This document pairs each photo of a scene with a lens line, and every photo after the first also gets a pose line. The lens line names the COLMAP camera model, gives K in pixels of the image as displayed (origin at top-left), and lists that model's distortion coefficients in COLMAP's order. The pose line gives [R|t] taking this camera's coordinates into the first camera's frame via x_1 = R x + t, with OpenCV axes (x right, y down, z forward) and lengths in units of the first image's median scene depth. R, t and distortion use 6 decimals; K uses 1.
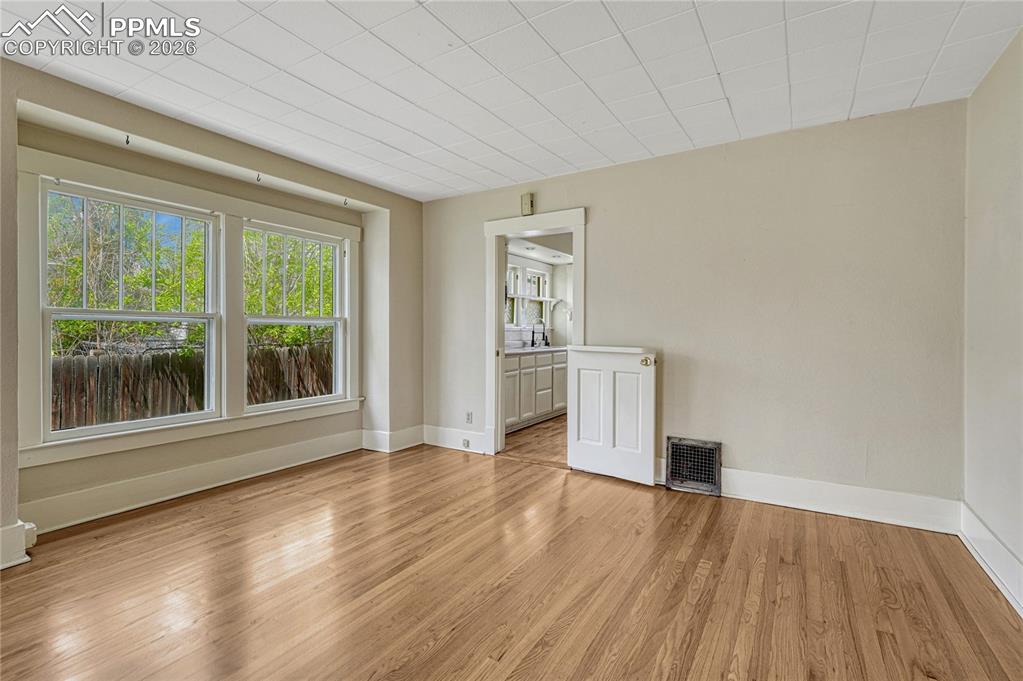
lens RADIAL K [[468.1, 0, 510.0], [0, 468.1, 332.6], [0, 0, 1]] dist [-0.000357, -0.000084]
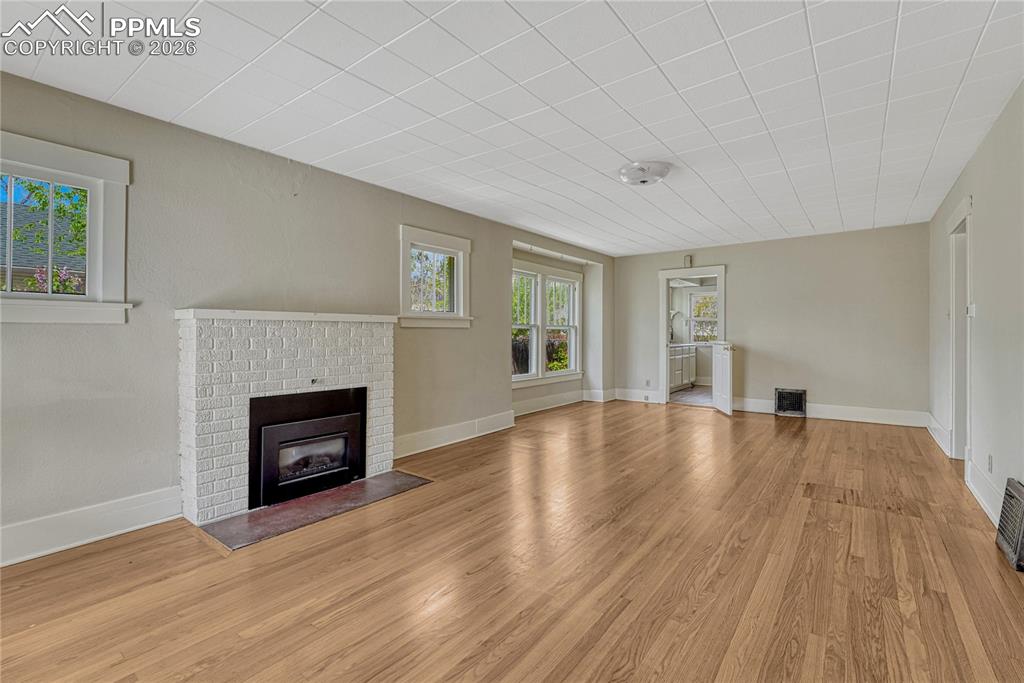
lens RADIAL K [[456.1, 0, 512.7], [0, 456.1, 333.9], [0, 0, 1]] dist [-0.005689, 0.000235]
pose [[0.994995, -0.004161, -0.099834, -0.423803], [0.003670, 0.999980, -0.005095, 0.007503], [0.099853, 0.004703, 0.994991, -0.741685]]
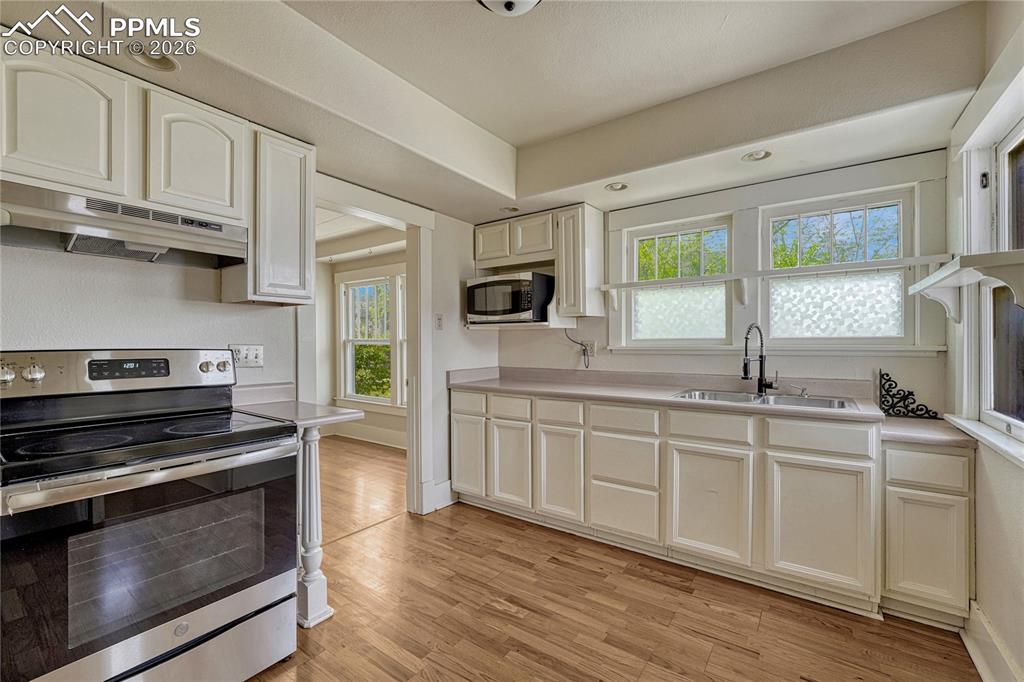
lens RADIAL K [[425.8, 0, 512.0], [0, 425.8, 341.0], [0, 0, 1]] dist [-0.021410, -0.000069]
pose [[-0.062309, -0.006254, -0.998037, 0.640840], [-0.001637, 0.999980, -0.006164, -0.019614], [0.998056, 0.001250, -0.062318, 1.192429]]
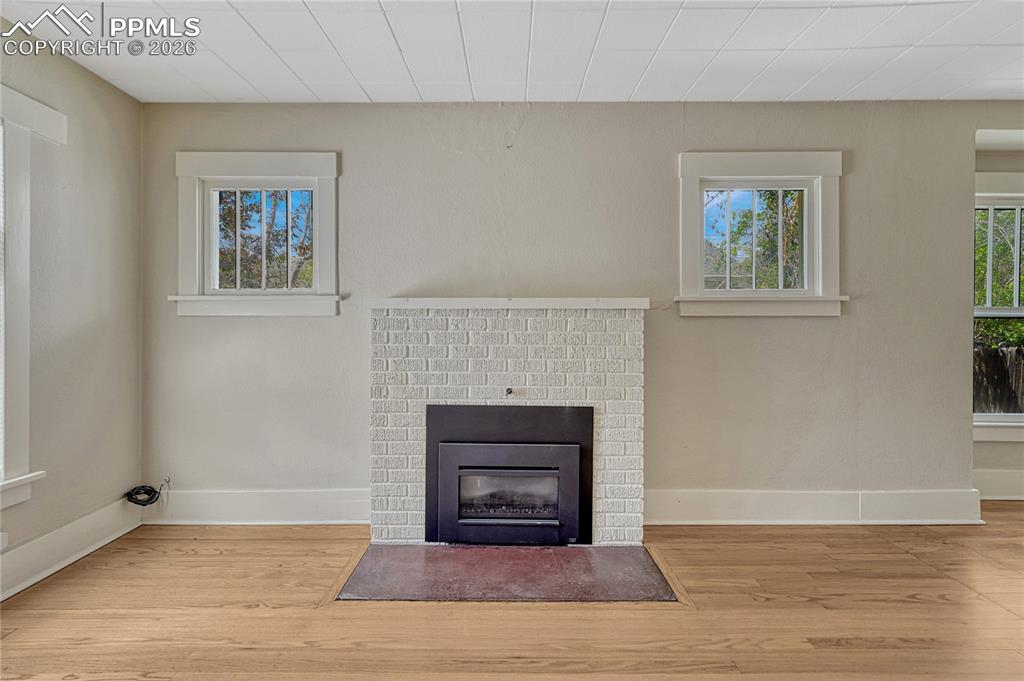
lens RADIAL K [[457.2, 0, 508.2], [0, 457.2, 325.2], [0, 0, 1]] dist [0.001192, 0.000057]
pose [[0.521923, -0.003380, -0.852986, -0.356367], [-0.004940, 0.999963, -0.006985, 0.004799], [0.852978, 0.007860, 0.521887, -0.319173]]
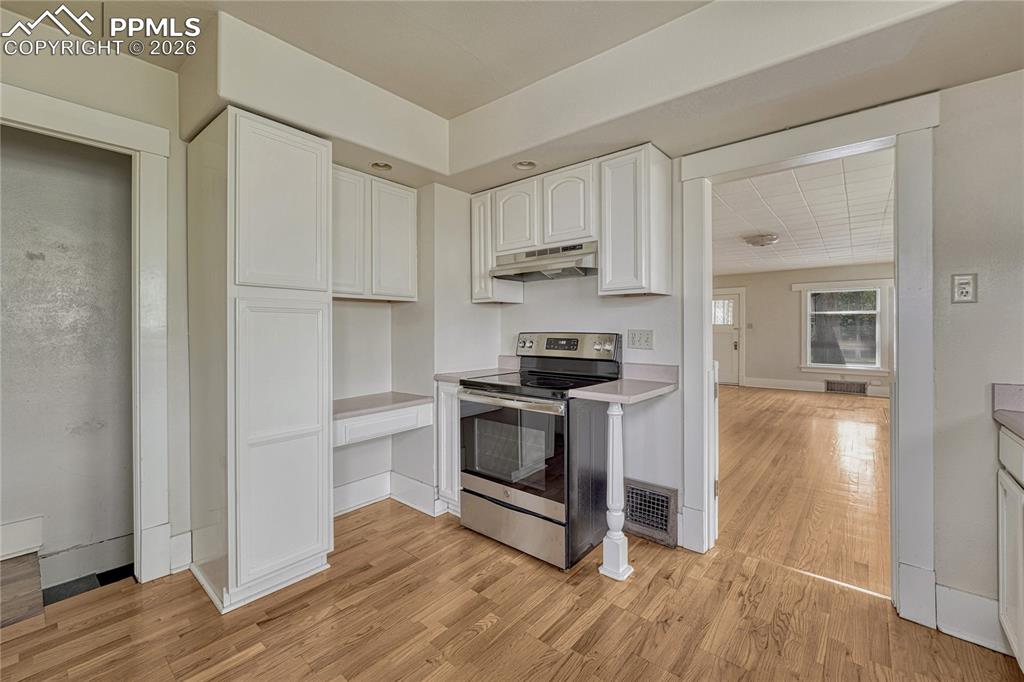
lens RADIAL K [[426.0, 0, 510.4], [0, 426.0, 330.8], [0, 0, 1]] dist [-0.013601, -0.000171]
pose [[-0.989205, -0.002497, 0.146516, 0.282710], [-0.001199, 0.999959, 0.008945, -0.022362], [-0.146533, 0.008673, -0.989168, 1.453991]]
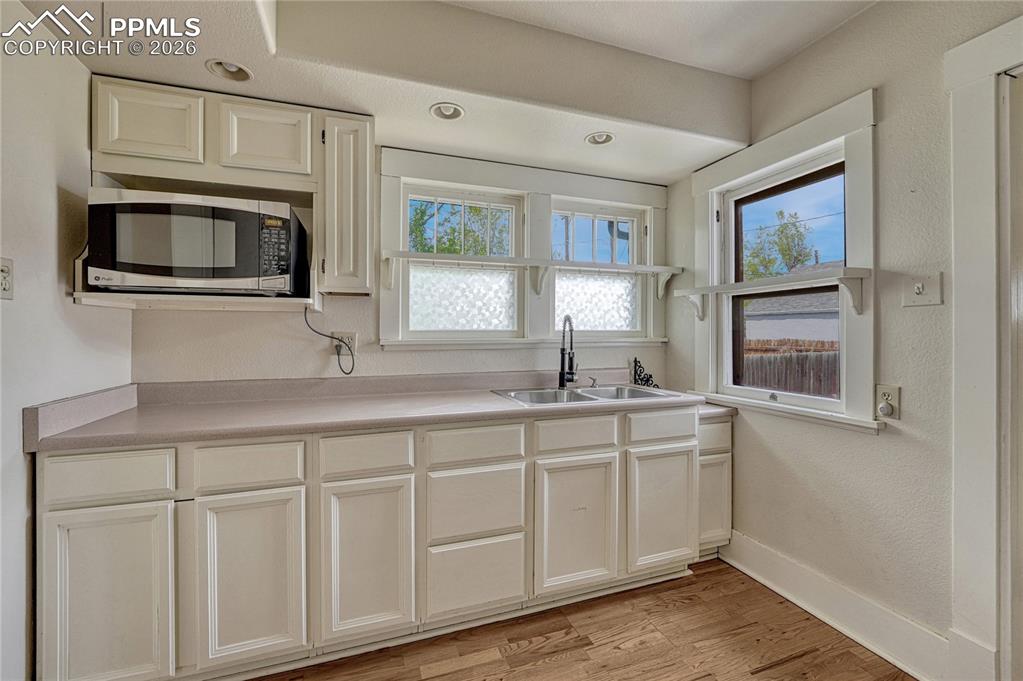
lens RADIAL K [[425.6, 0, 509.9], [0, 425.6, 330.3], [0, 0, 1]] dist [-0.013601, -0.000171]
pose [[0.787938, -0.008894, -0.615690, 0.349742], [0.000194, 0.999899, -0.014195, -0.019885], [0.615755, 0.011066, 0.787860, 1.019880]]
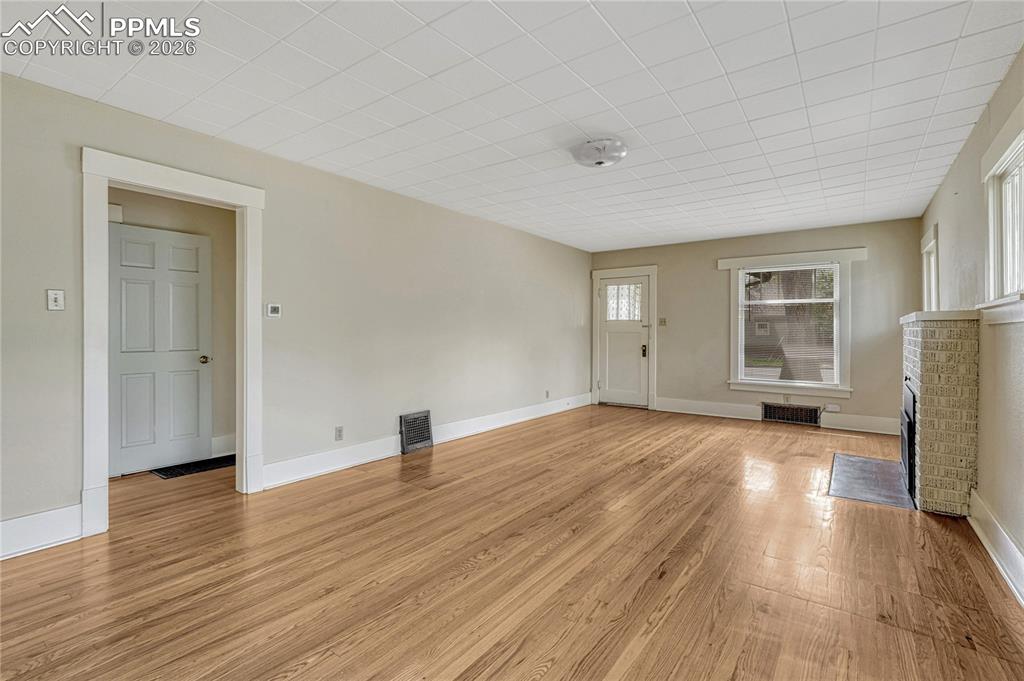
lens RADIAL K [[468.6, 0, 510.5], [0, 468.6, 332.6], [0, 0, 1]] dist [-0.000357, -0.000084]
pose [[-0.996460, -0.006449, 0.083824, -0.192377], [-0.005737, 0.999945, 0.008740, -0.004403], [-0.083876, 0.008228, -0.996442, 0.847508]]
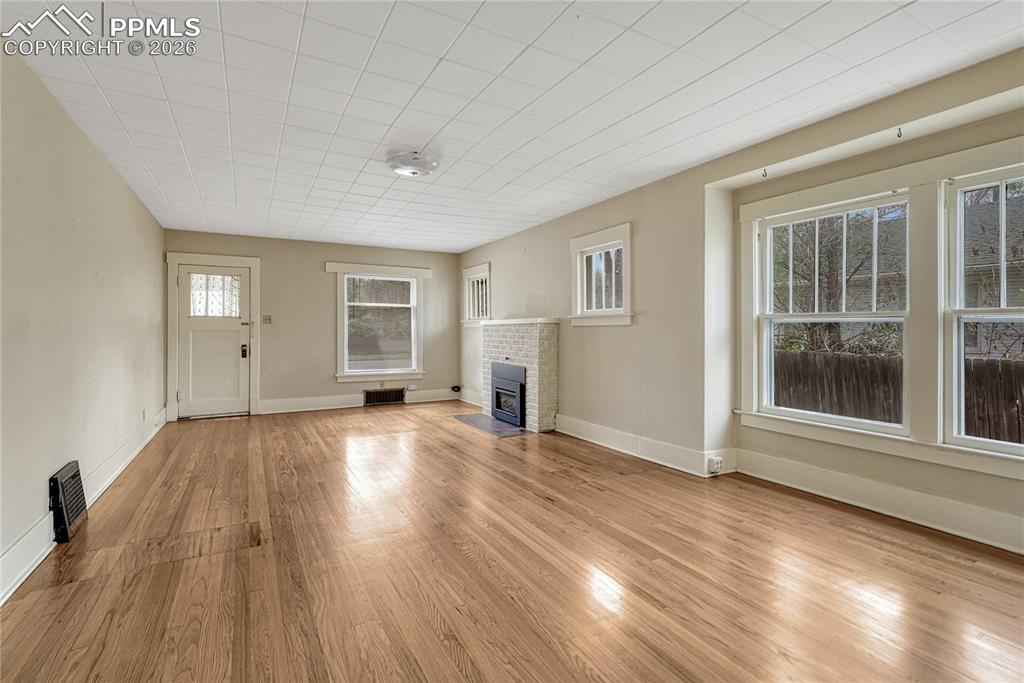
lens RADIAL K [[471.2, 0, 506.5], [0, 471.2, 332.9], [0, 0, 1]] dist [0.000412, 0.000240]
pose [[-0.492733, 0.000660, -0.870180, 0.353148], [-0.007574, 0.999959, 0.005047, -0.000114], [0.870148, 0.009077, -0.492708, 0.630106]]
